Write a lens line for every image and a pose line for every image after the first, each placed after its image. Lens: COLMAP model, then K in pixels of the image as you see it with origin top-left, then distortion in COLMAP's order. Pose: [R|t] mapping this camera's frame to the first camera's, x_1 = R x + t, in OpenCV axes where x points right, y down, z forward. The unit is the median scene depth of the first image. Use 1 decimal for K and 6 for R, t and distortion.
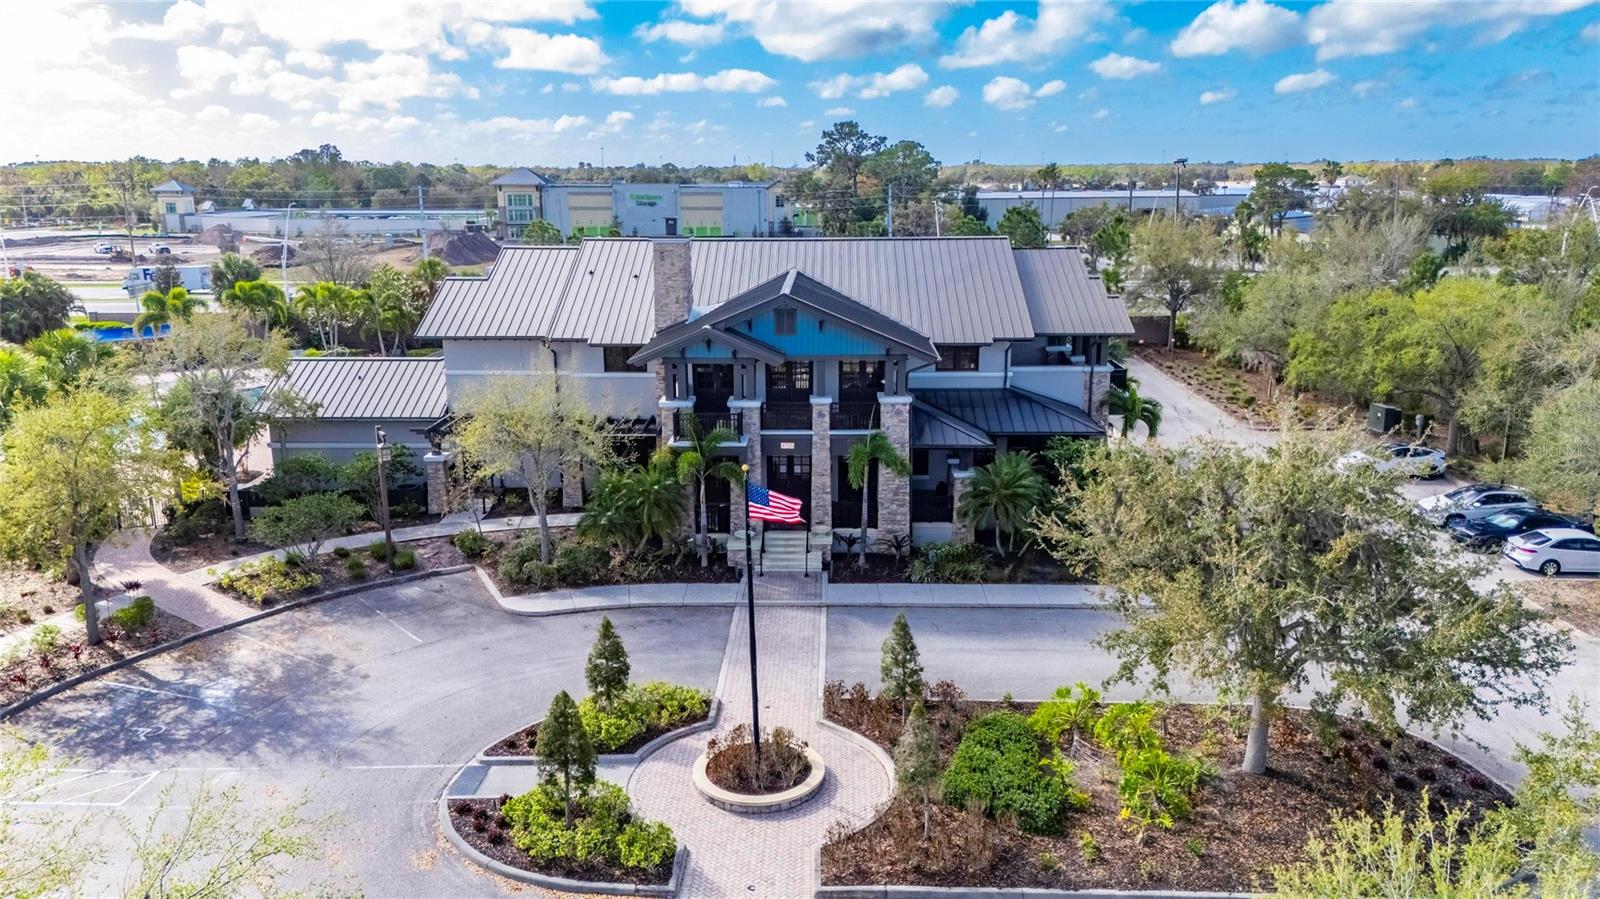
lens RADIAL K [[1193.6, 0, 800.0], [0, 1193.6, 449.5], [0, 0, 1]] dist [0.067189, -0.003405]
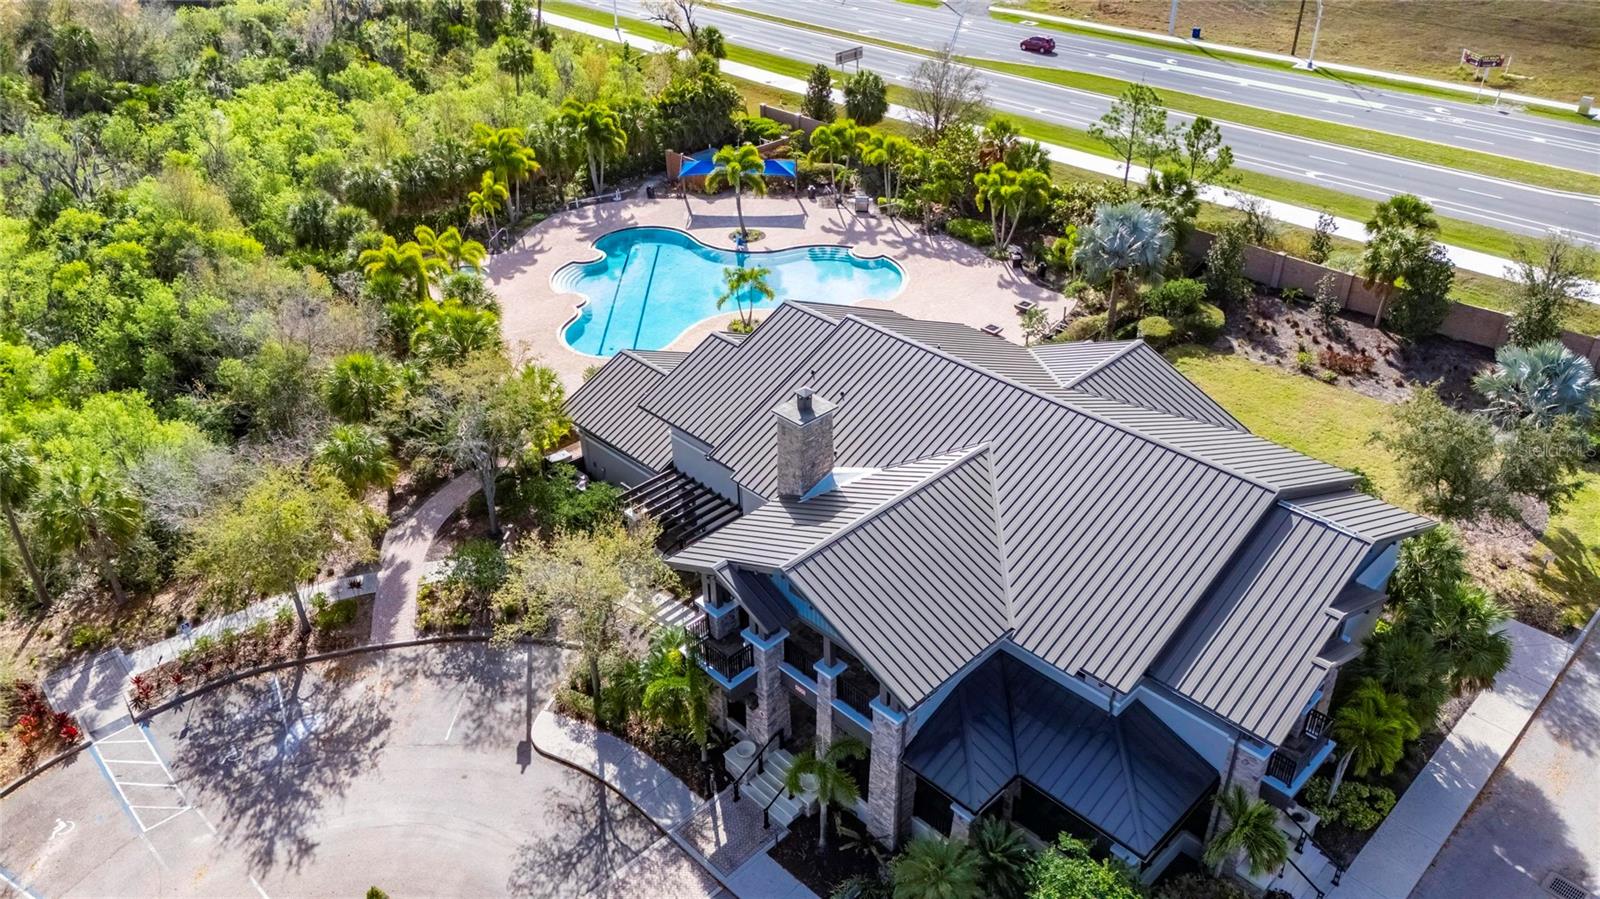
lens RADIAL K [[1193.6, 0, 800.0], [0, 1193.6, 449.5], [0, 0, 1]] dist [0.067189, -0.003405]
pose [[0.722173, 0.359680, -0.590844, 0.478340], [-0.154715, 0.916527, 0.368837, -0.525207], [0.674188, -0.174951, 0.717539, 0.357206]]
